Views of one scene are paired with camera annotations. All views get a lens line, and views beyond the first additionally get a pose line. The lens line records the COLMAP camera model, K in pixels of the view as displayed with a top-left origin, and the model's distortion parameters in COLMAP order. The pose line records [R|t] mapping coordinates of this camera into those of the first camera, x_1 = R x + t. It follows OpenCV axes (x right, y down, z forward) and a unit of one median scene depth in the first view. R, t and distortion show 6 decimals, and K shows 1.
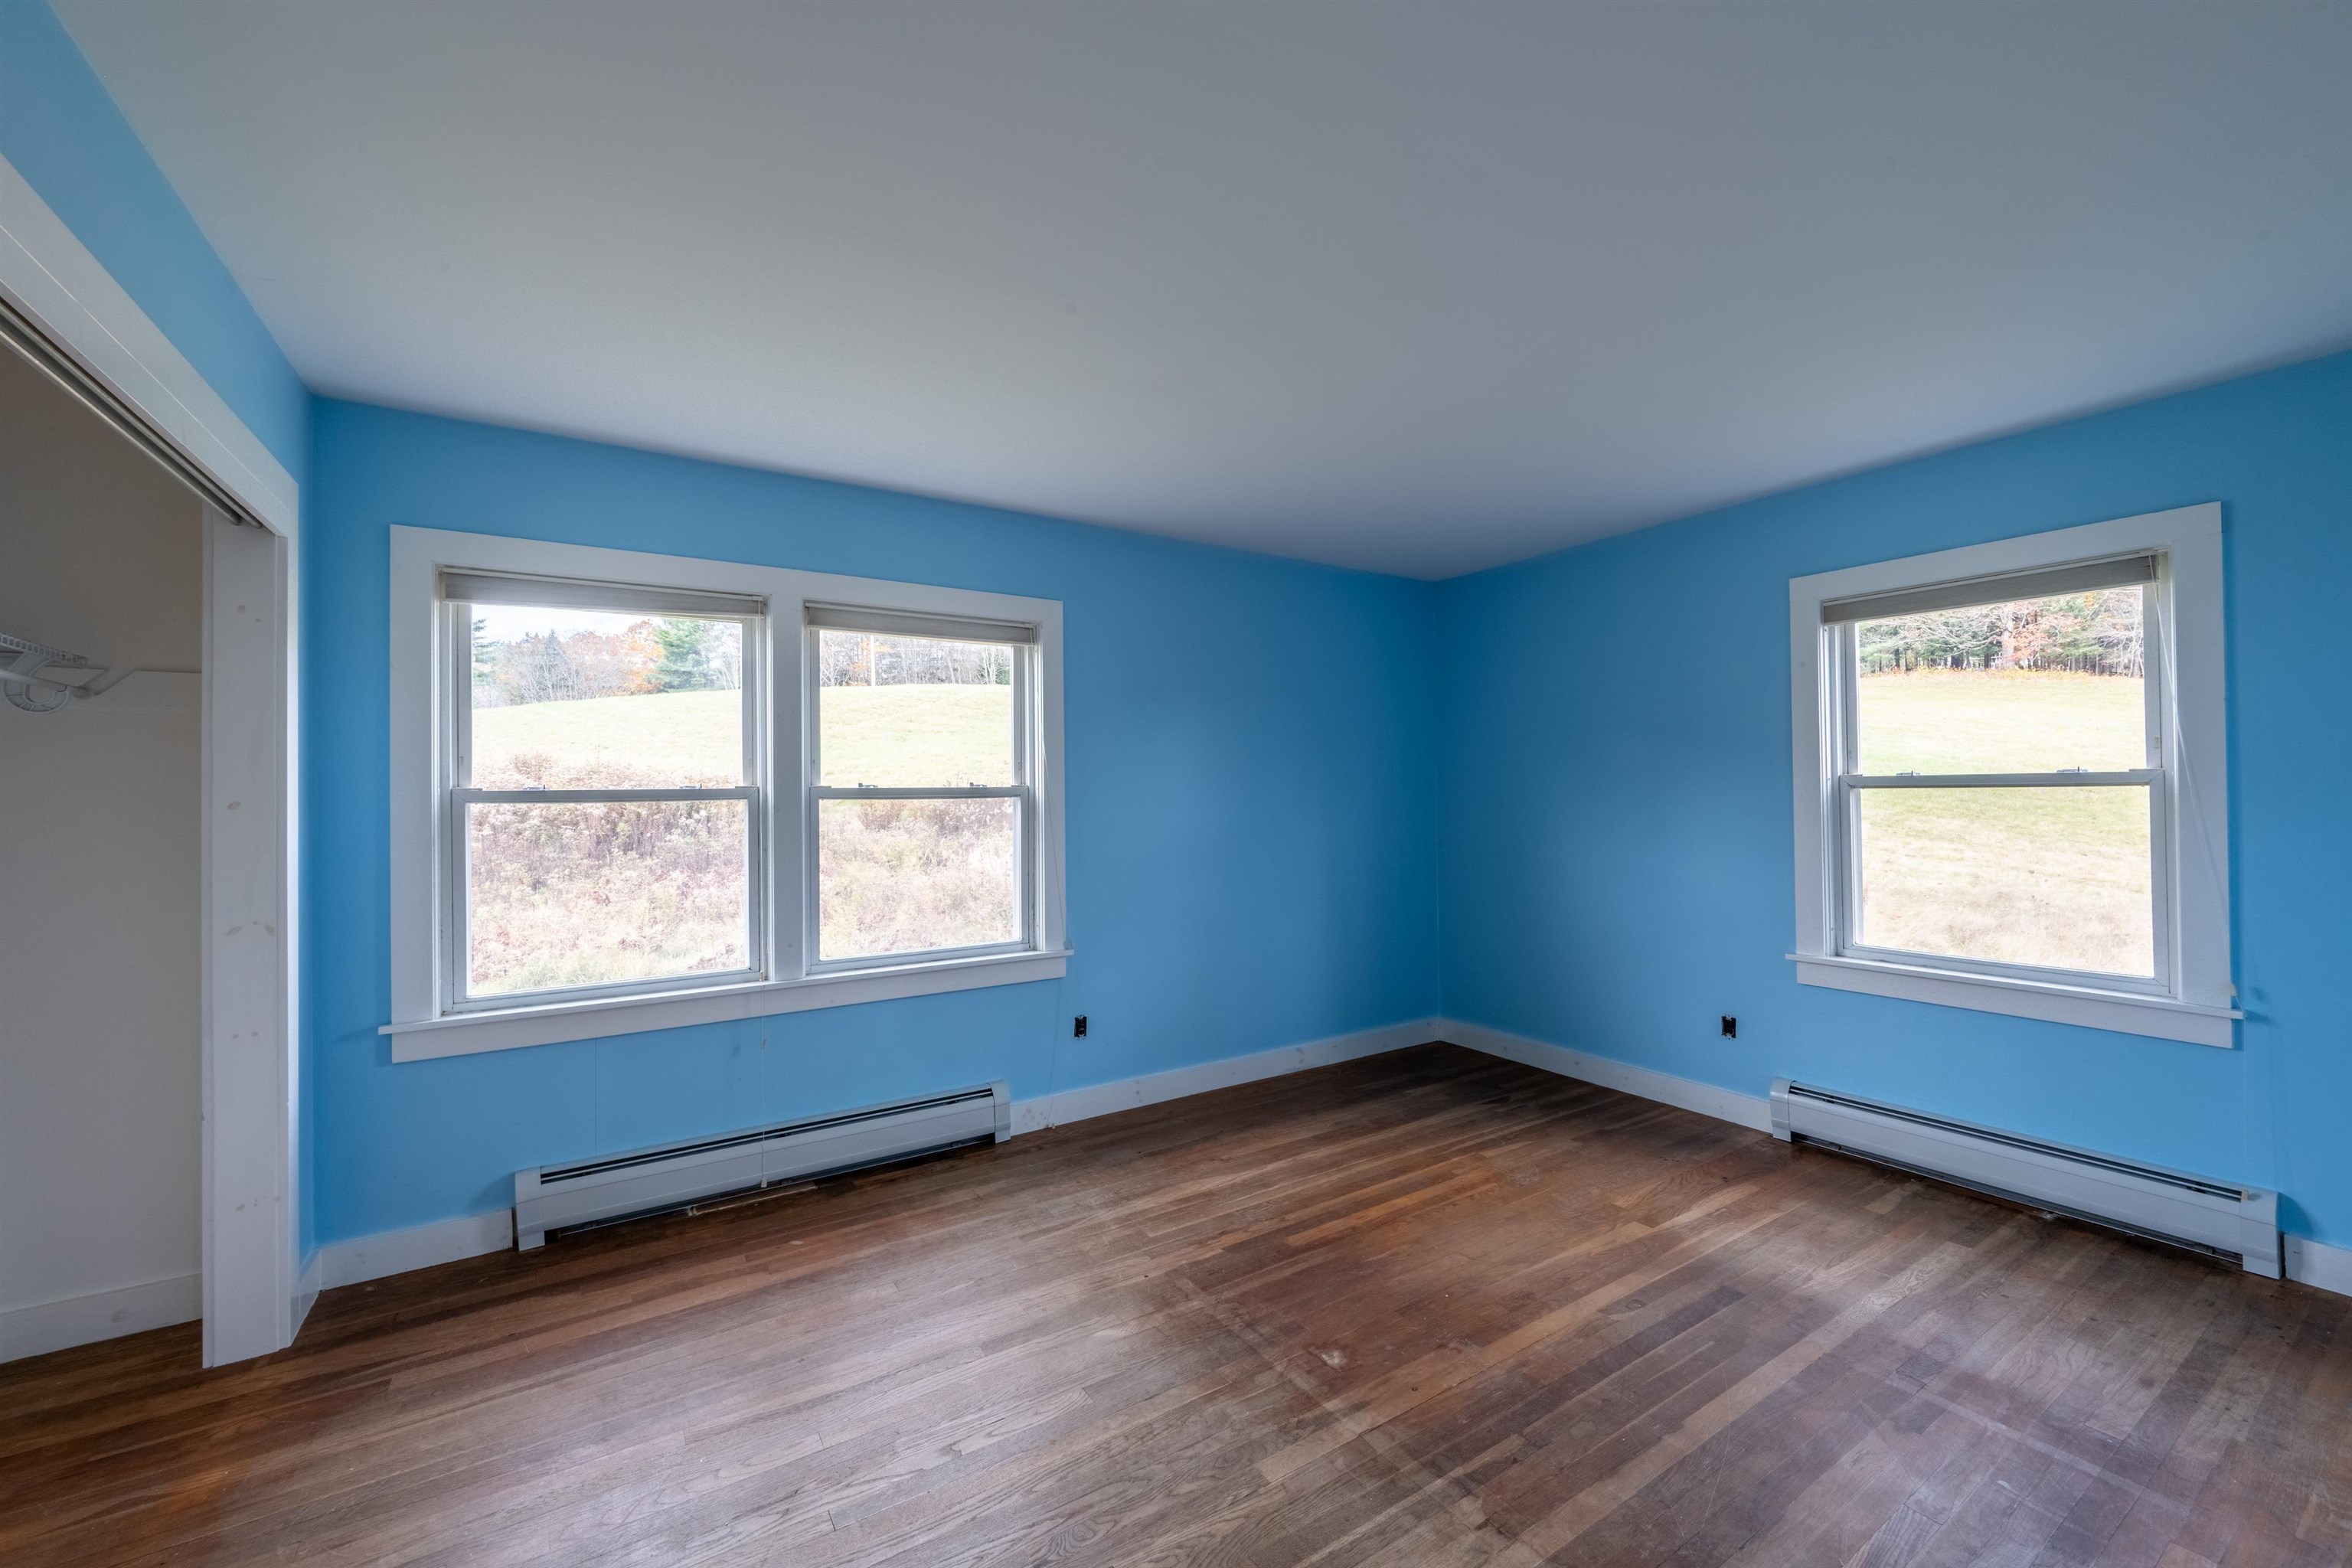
lens RADIAL K [[939.7, 0, 1178.4], [0, 939.7, 790.3], [0, 0, 1]] dist [0.000326, 0.000180]
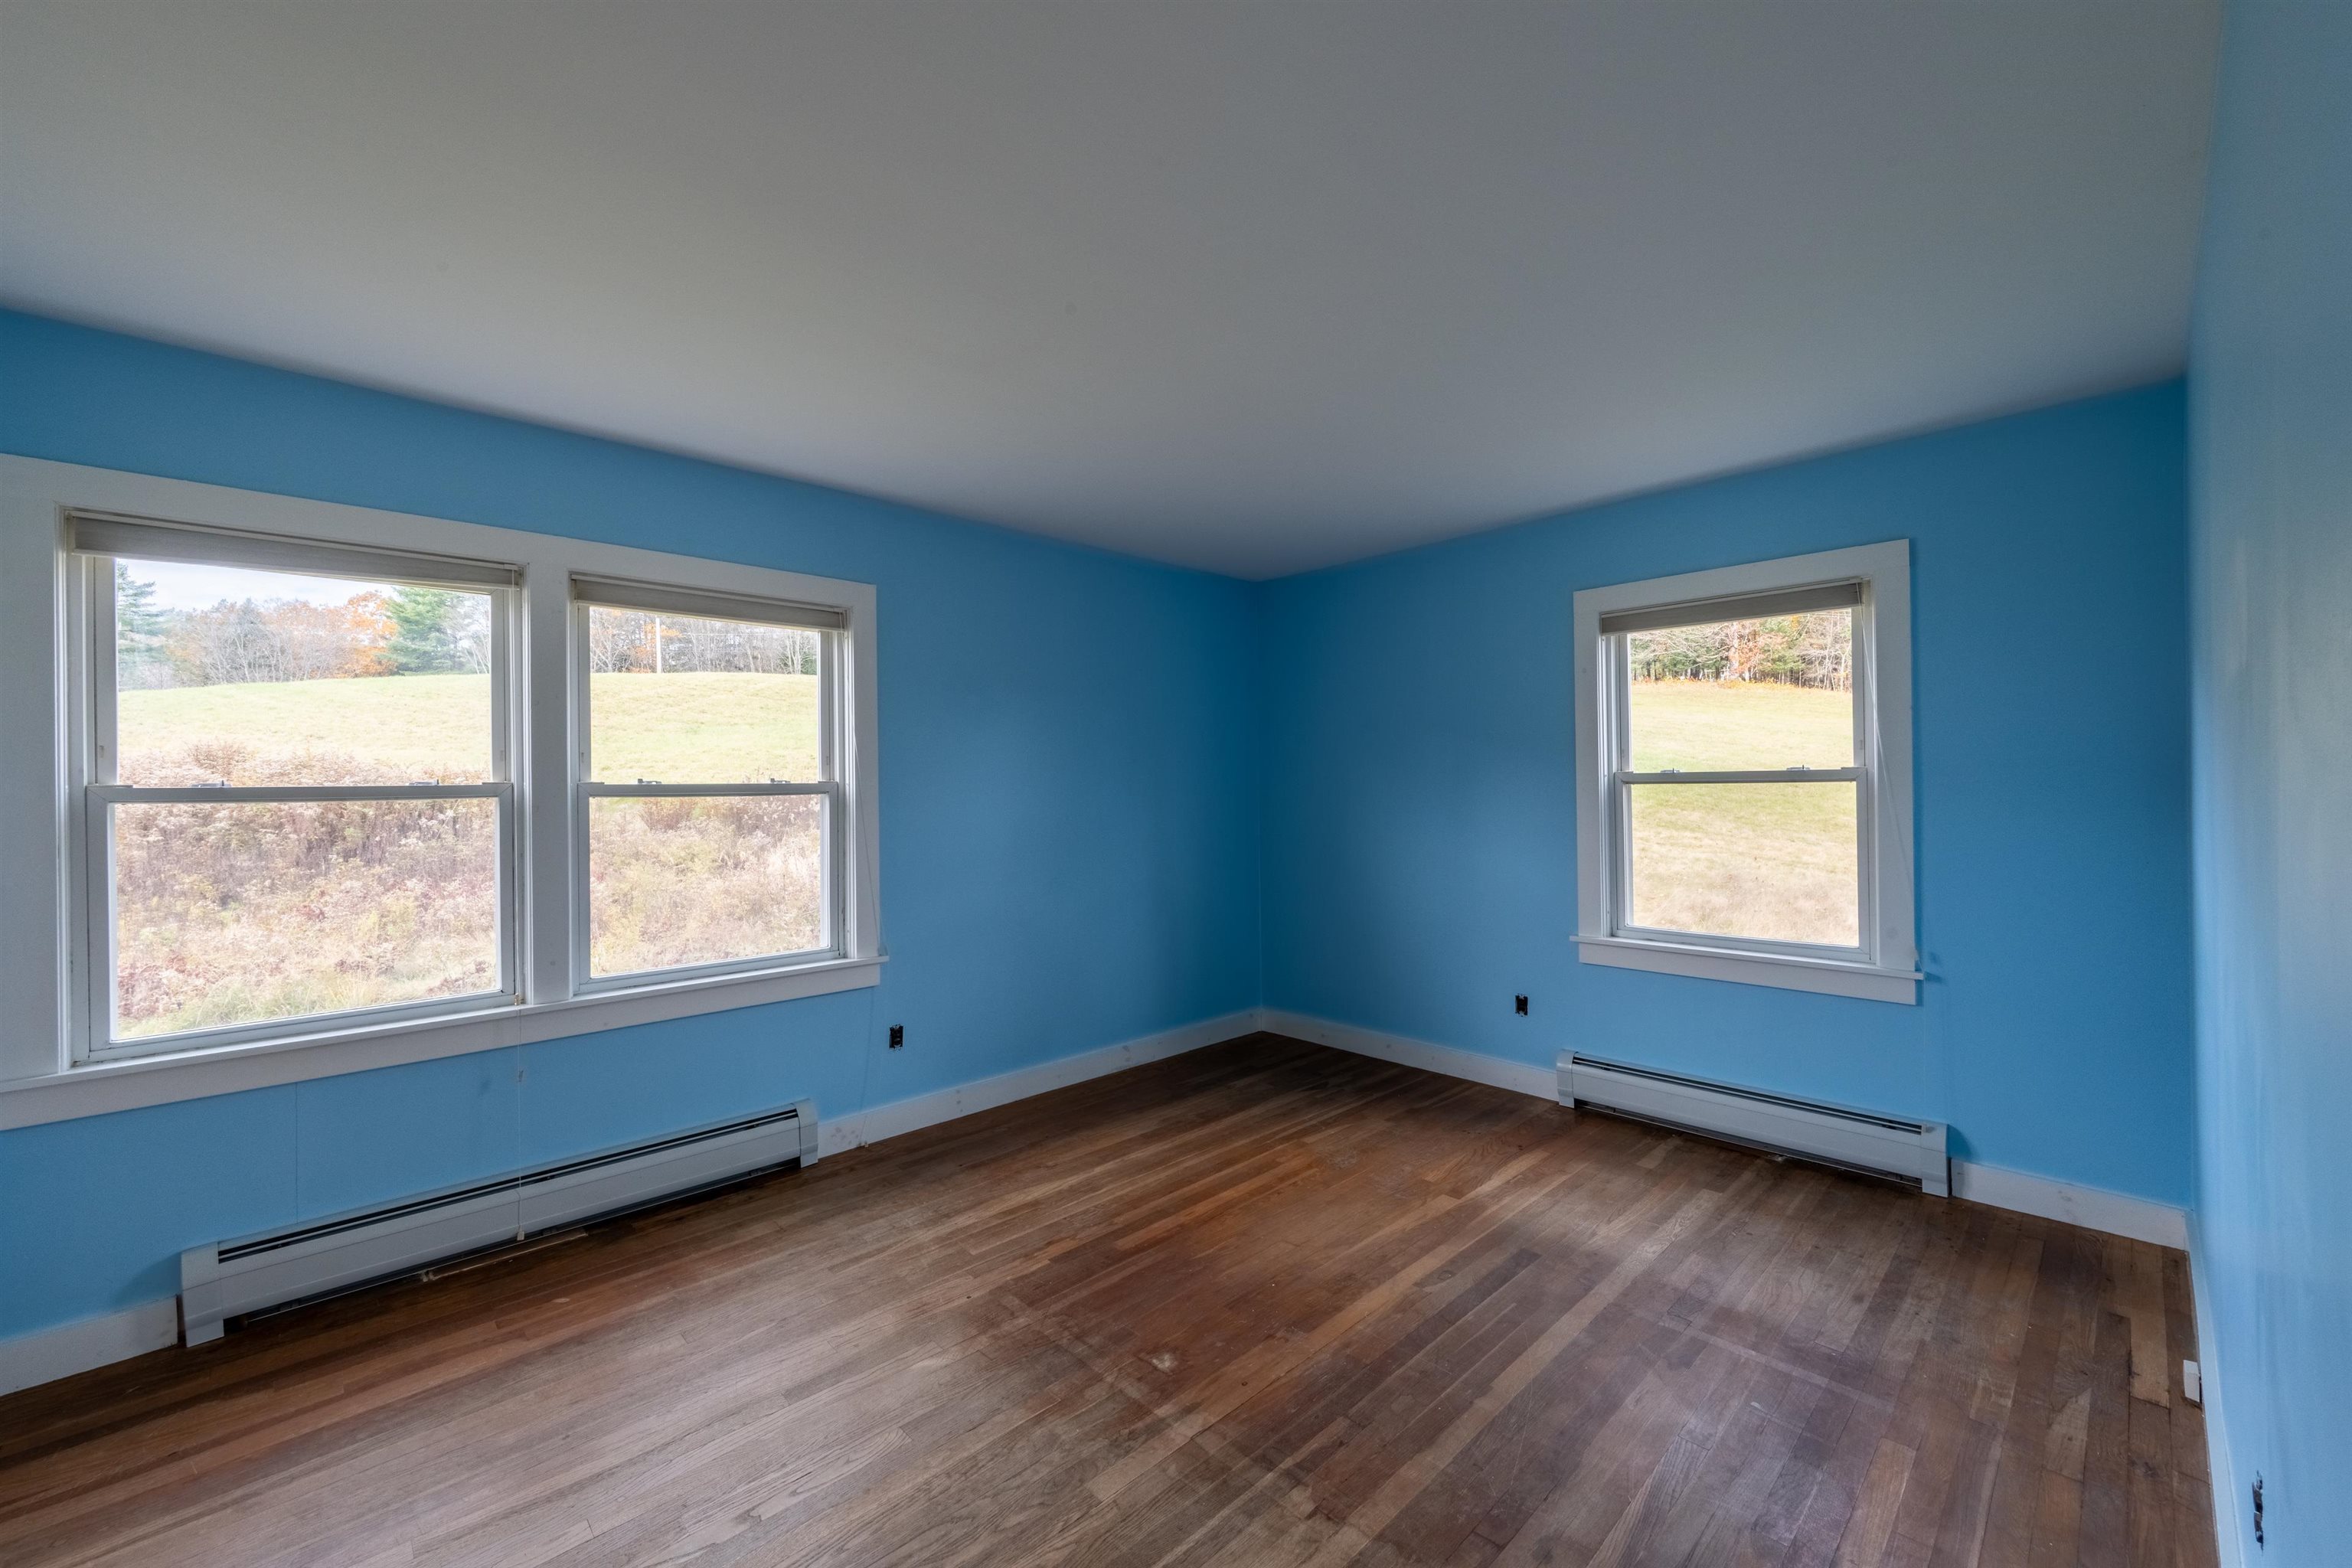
lens RADIAL K [[941.0, 0, 1185.3], [0, 941.0, 787.9], [0, 0, 1]] dist [-0.000971, 0.000574]
pose [[0.980948, -0.001407, 0.194264, -0.002930], [0.001117, 0.999998, 0.001601, 0.000136], [-0.194266, -0.001353, 0.980948, 0.019481]]
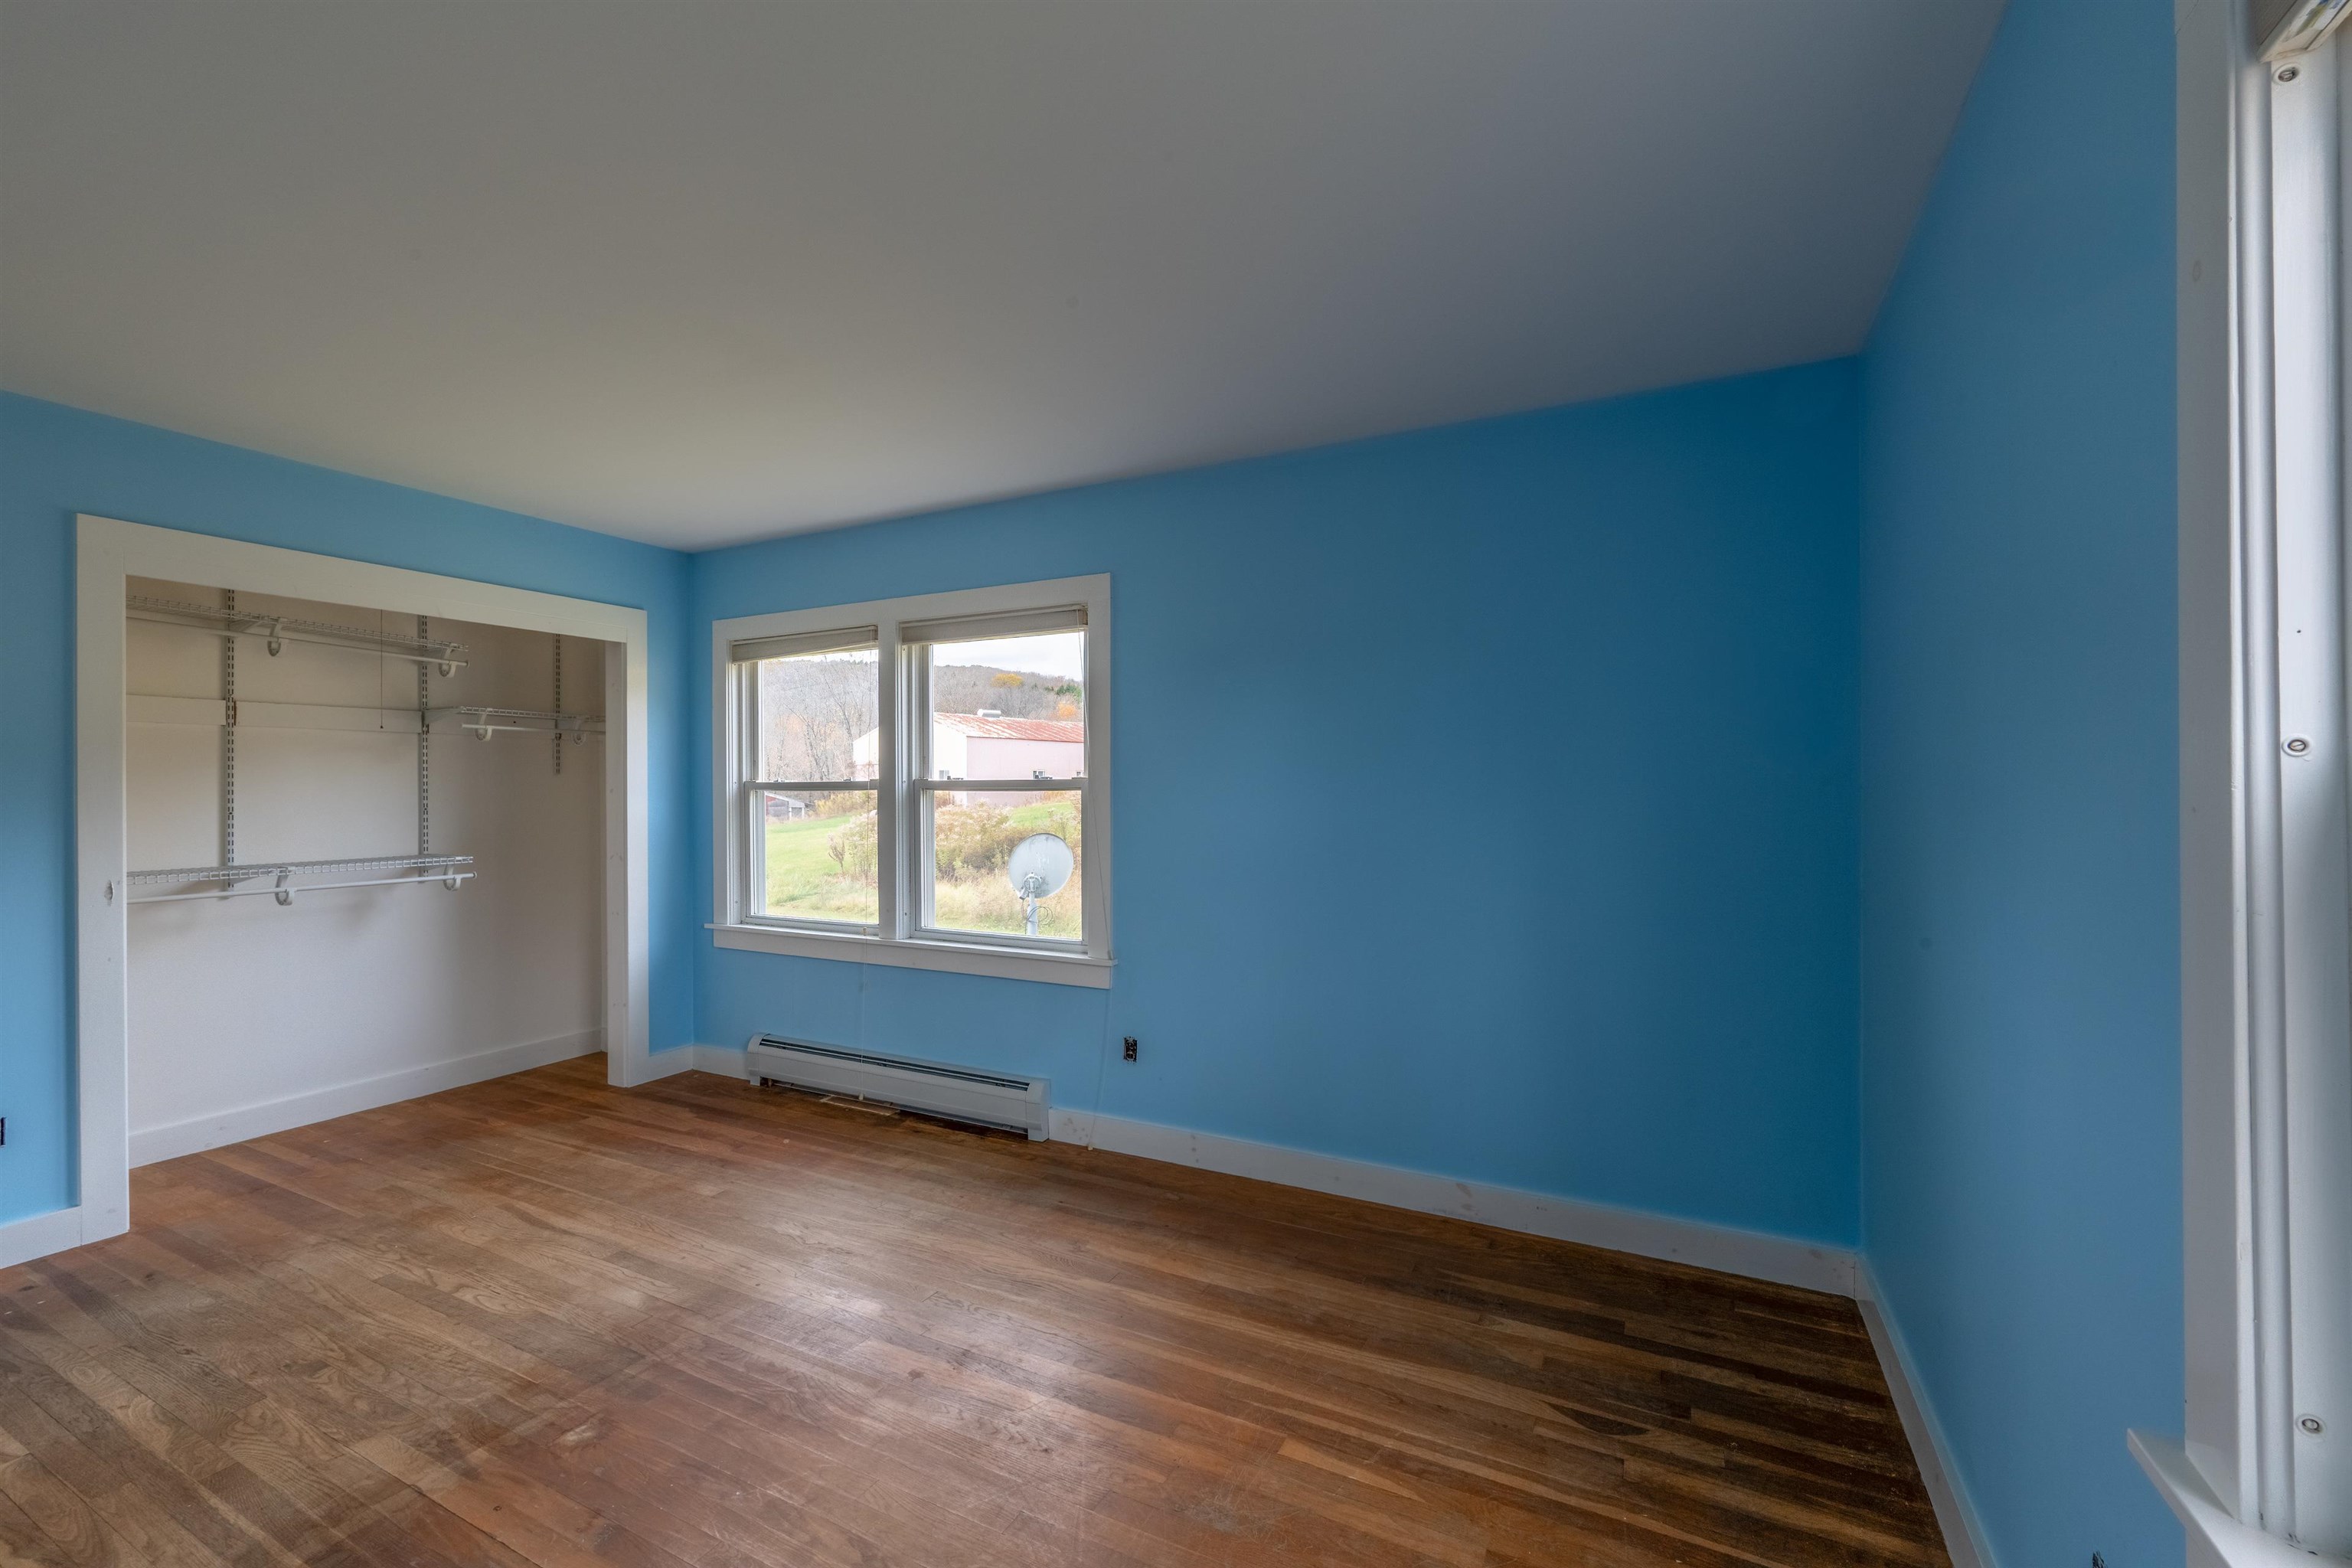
lens RADIAL K [[941.0, 0, 1185.3], [0, 941.0, 787.9], [0, 0, 1]] dist [-0.000971, 0.000574]
pose [[0.502936, 0.010189, -0.864263, 0.840189], [-0.000360, 0.999933, 0.011579, -0.006246], [0.864323, -0.005512, 0.502906, 0.735615]]
